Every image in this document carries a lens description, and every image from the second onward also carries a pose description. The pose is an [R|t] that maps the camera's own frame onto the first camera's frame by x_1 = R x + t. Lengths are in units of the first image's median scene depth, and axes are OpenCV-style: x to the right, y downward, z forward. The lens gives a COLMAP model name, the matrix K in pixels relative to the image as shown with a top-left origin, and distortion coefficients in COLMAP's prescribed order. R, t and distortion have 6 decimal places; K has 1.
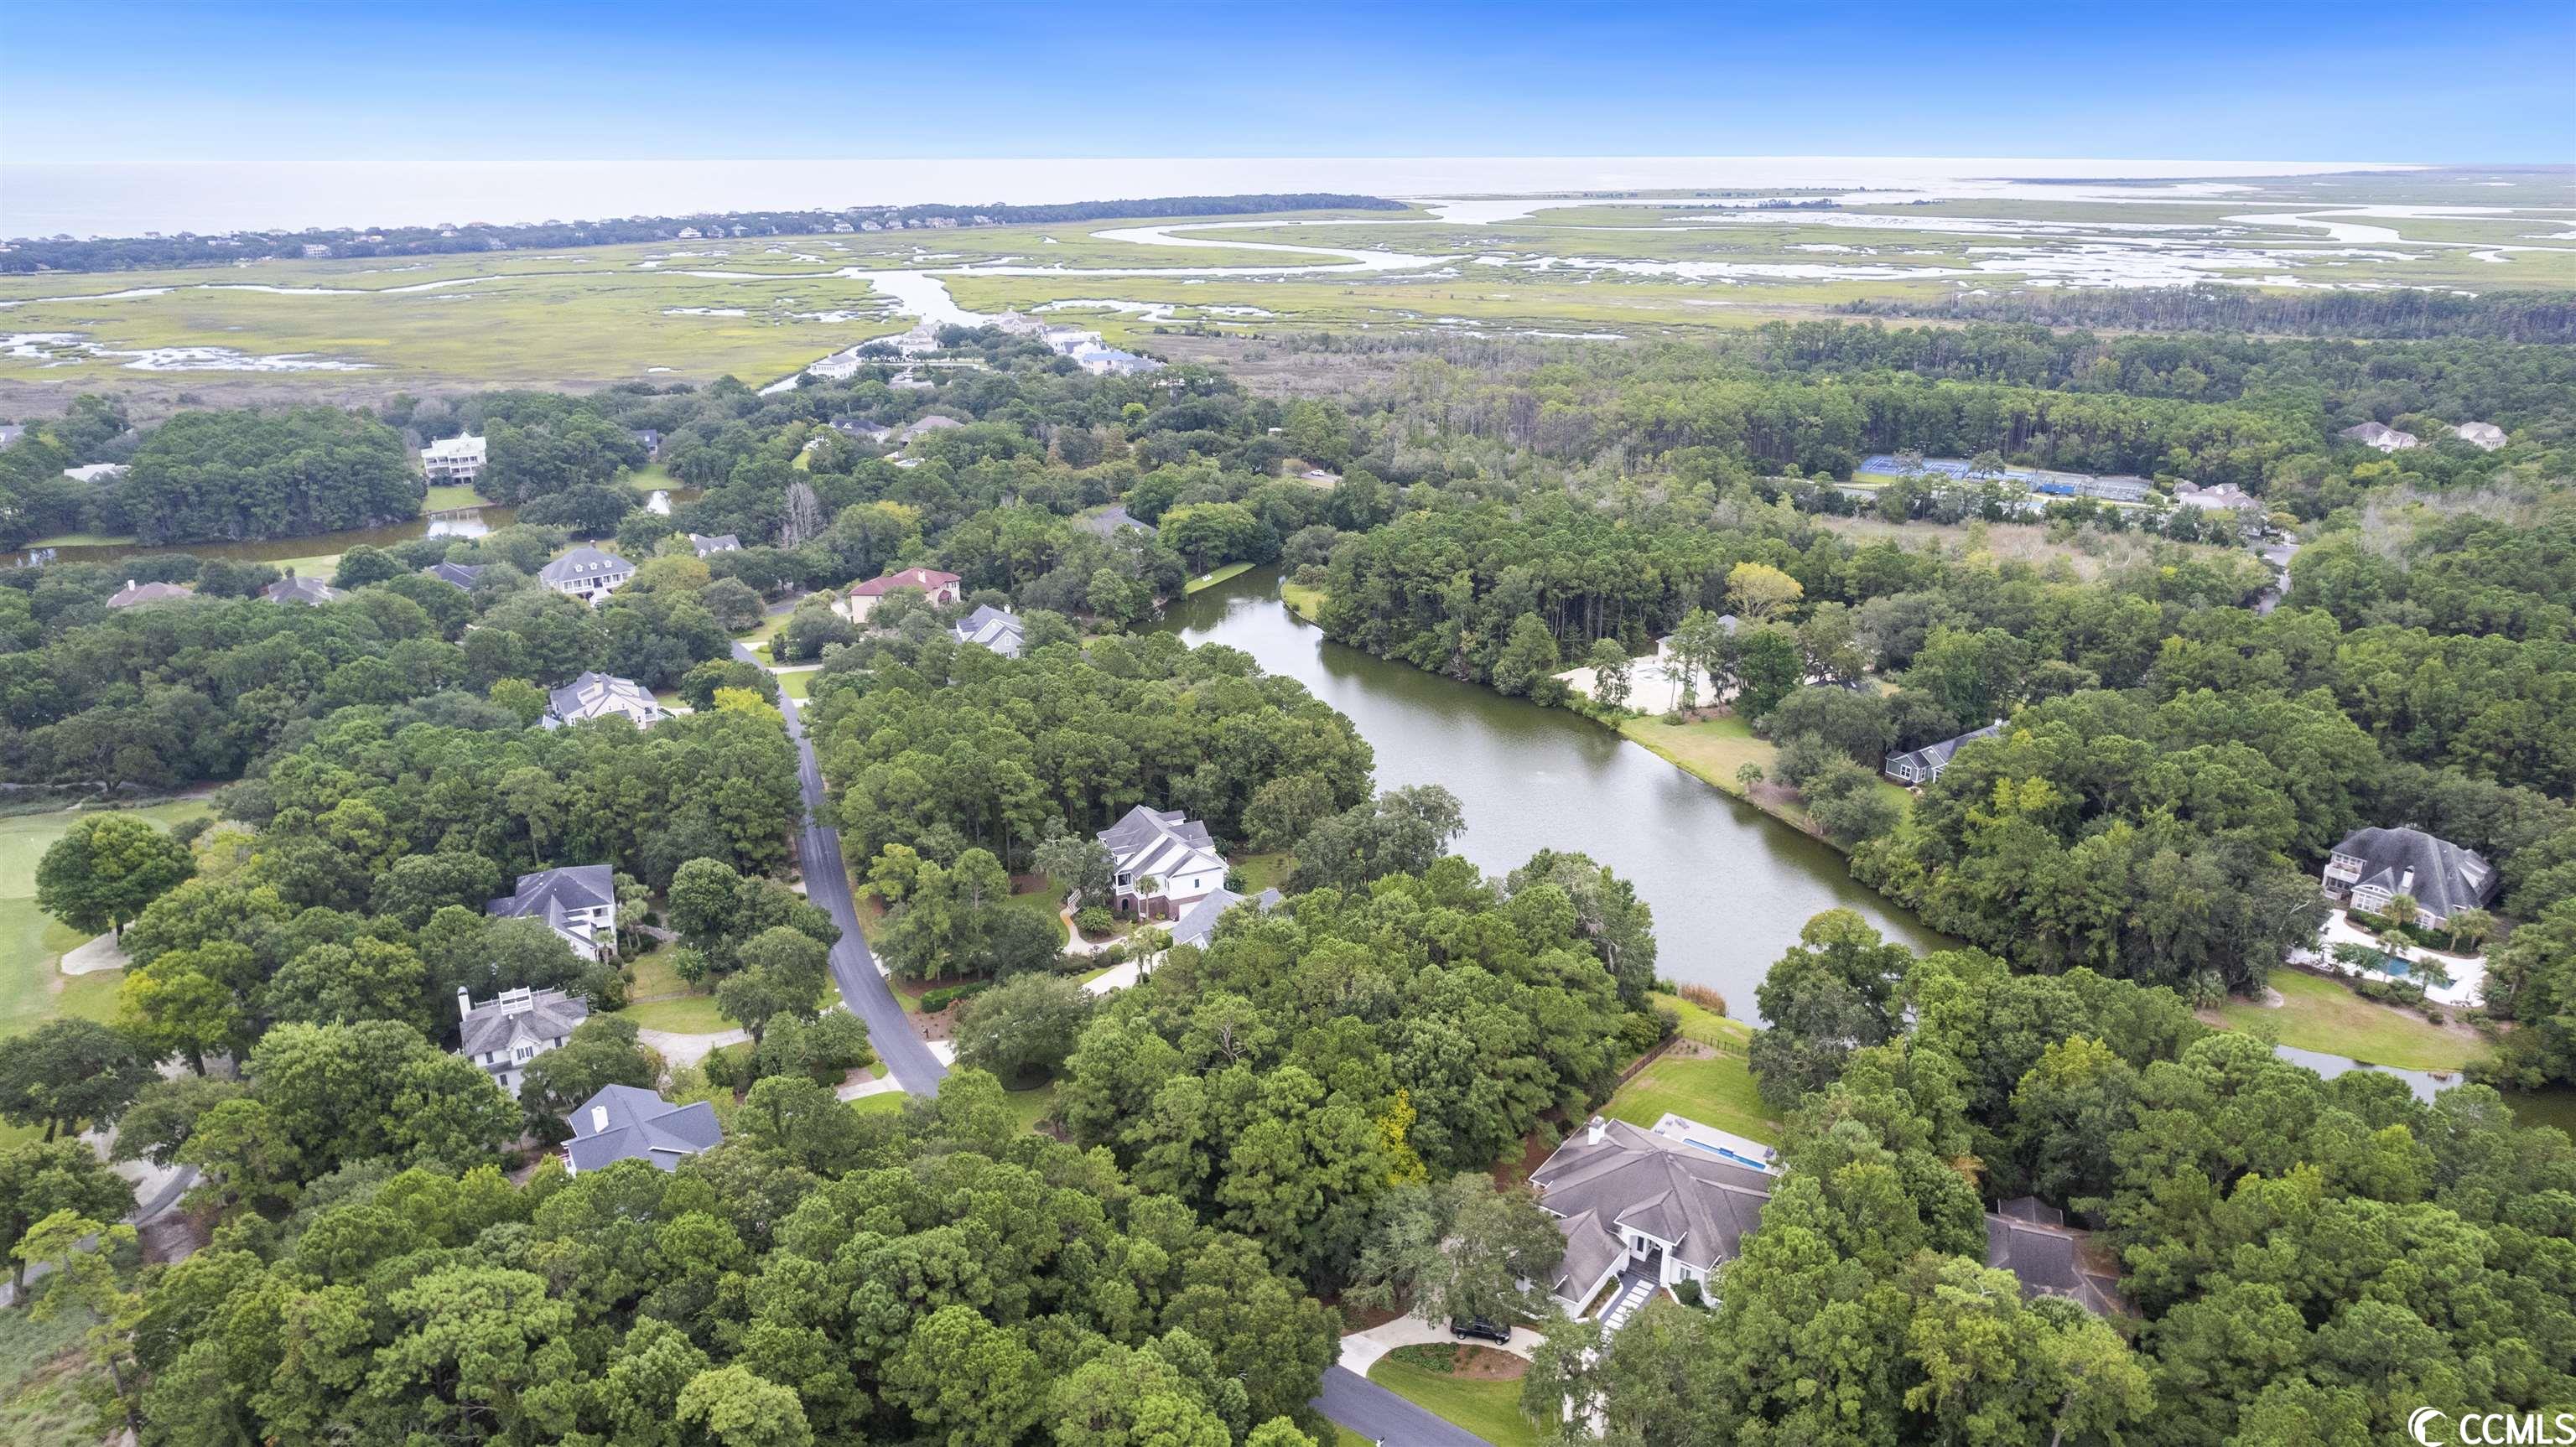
lens RADIAL K [[1638.1, 0, 1288.0], [0, 1638.1, 723.5], [0, 0, 1]] dist [-0.079791, 0.066262]
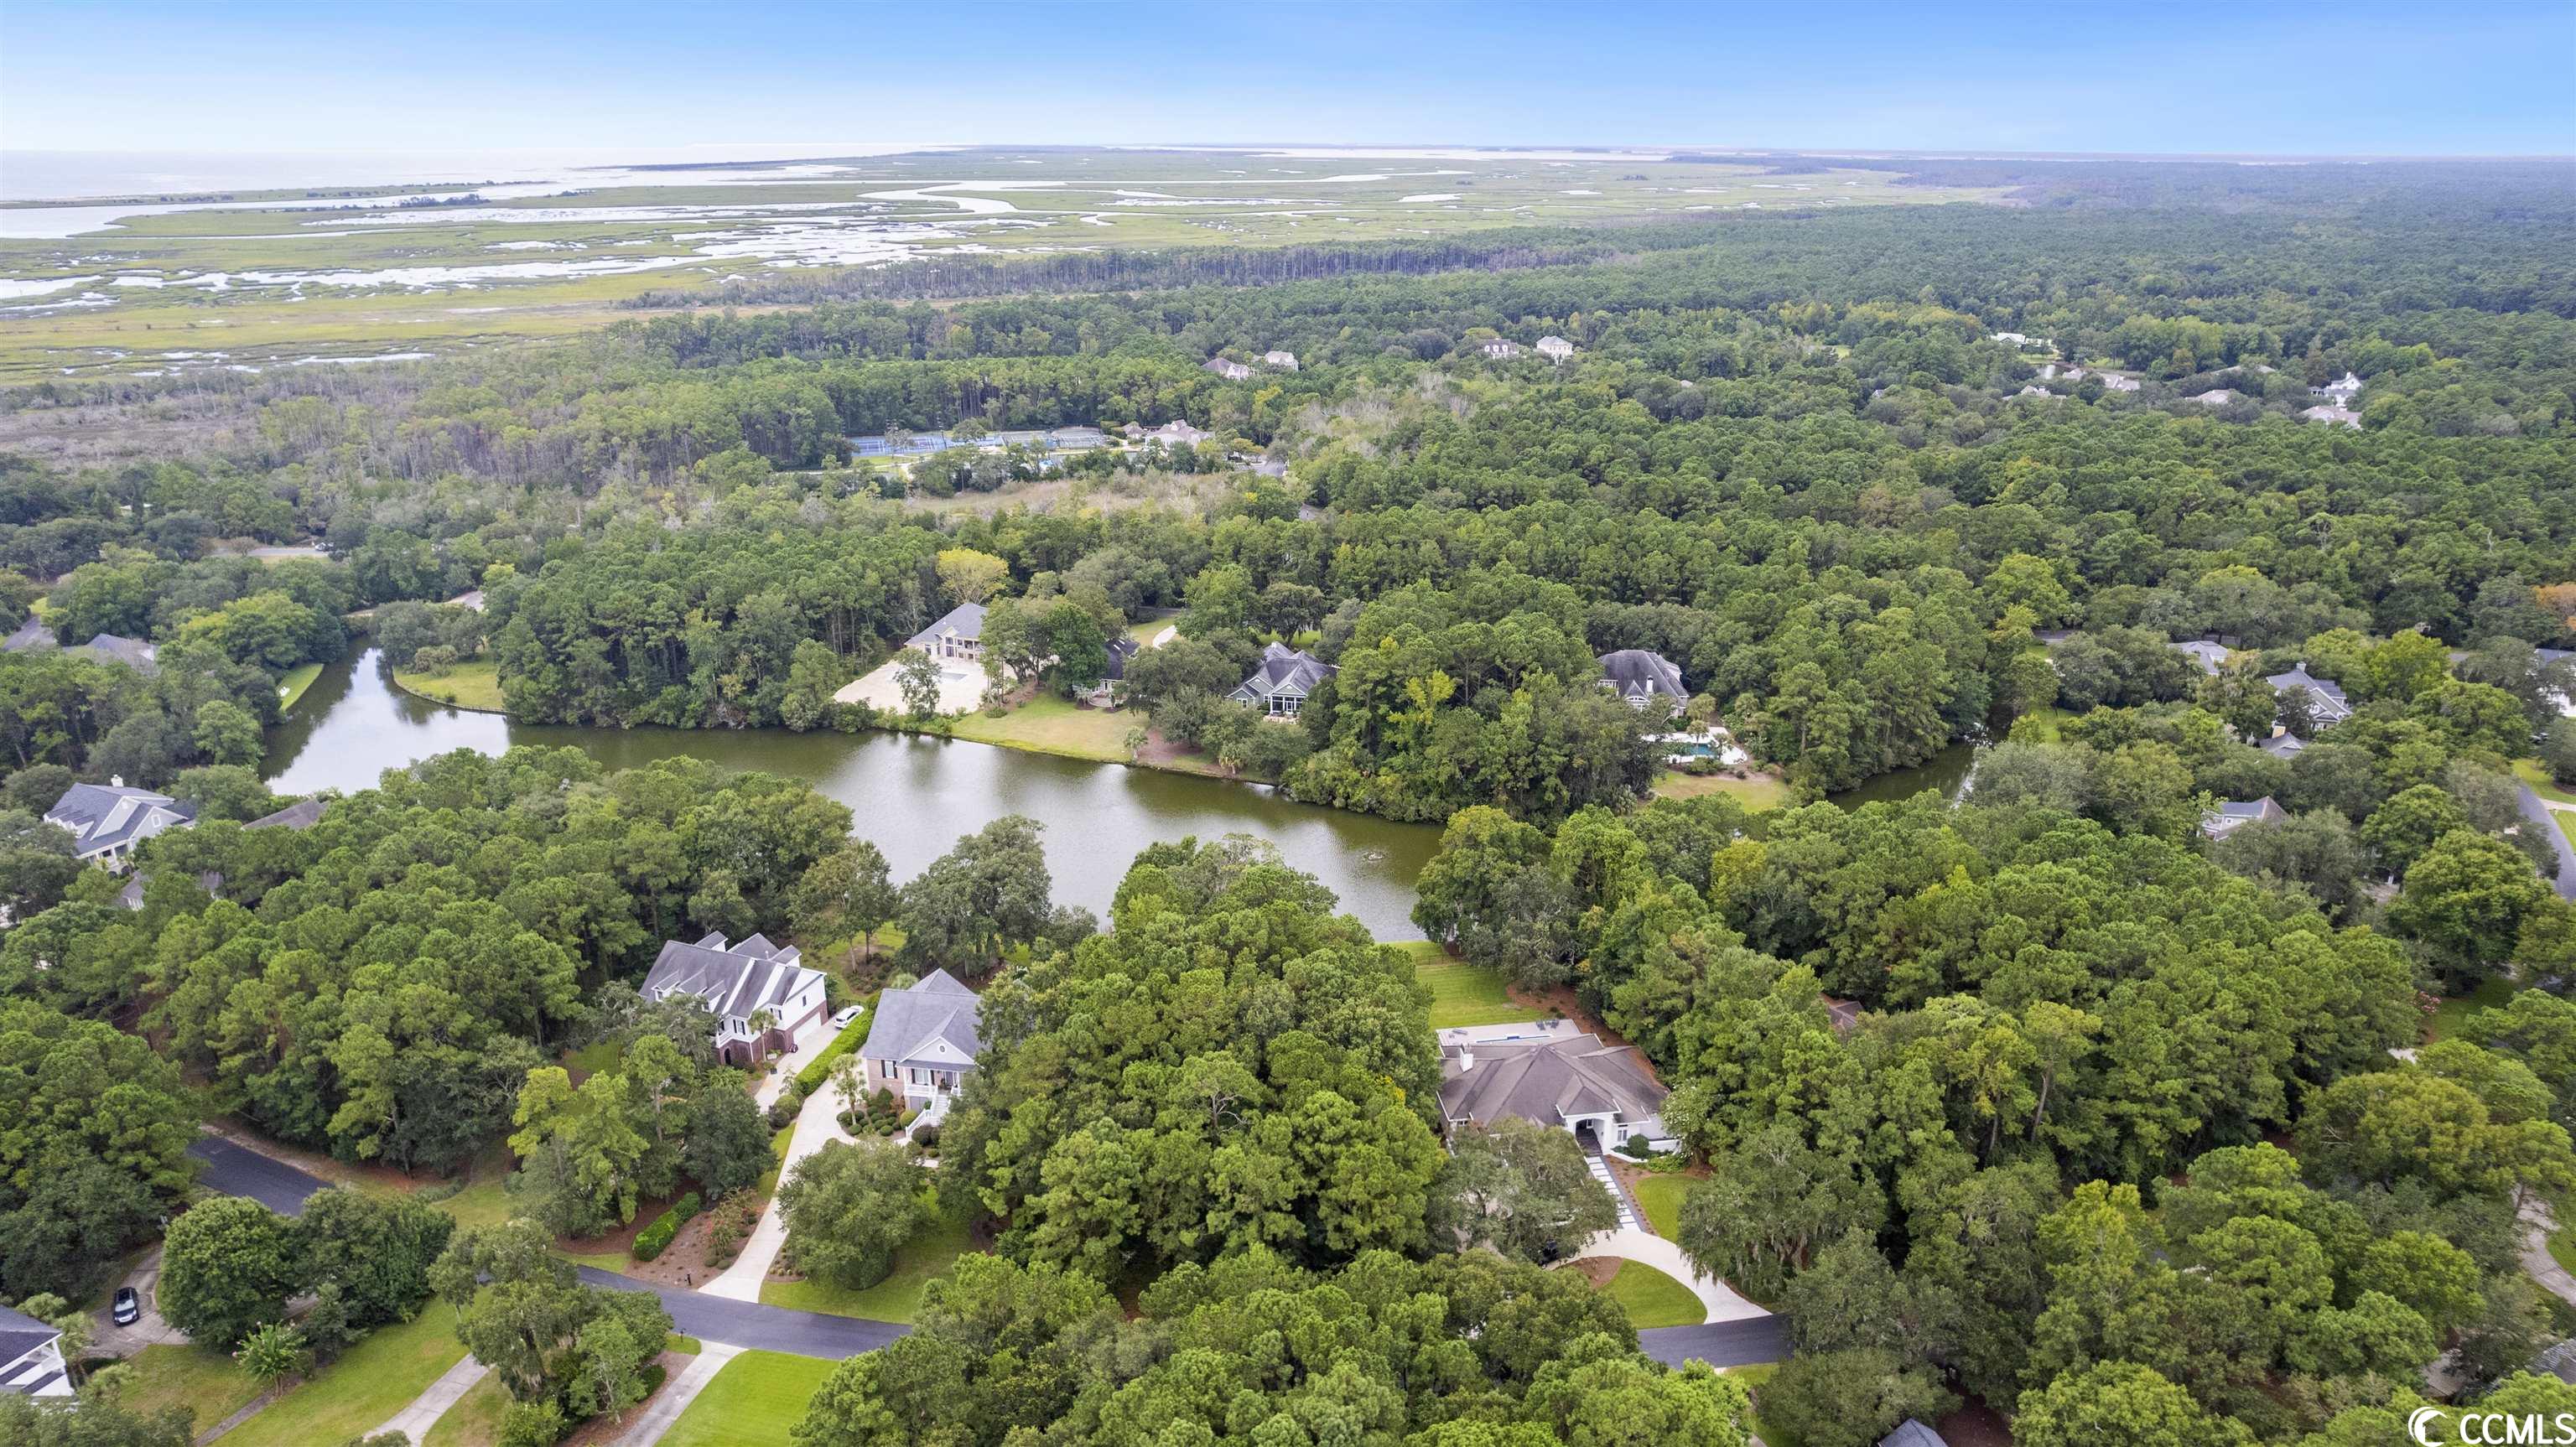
lens RADIAL K [[1638.1, 0, 1288.0], [0, 1638.1, 723.5], [0, 0, 1]] dist [-0.079791, 0.066262]
pose [[0.722680, -0.232904, 0.650761, -0.155933], [0.228948, 0.969028, 0.092560, -0.025533], [-0.652163, 0.082099, 0.753620, 0.070449]]
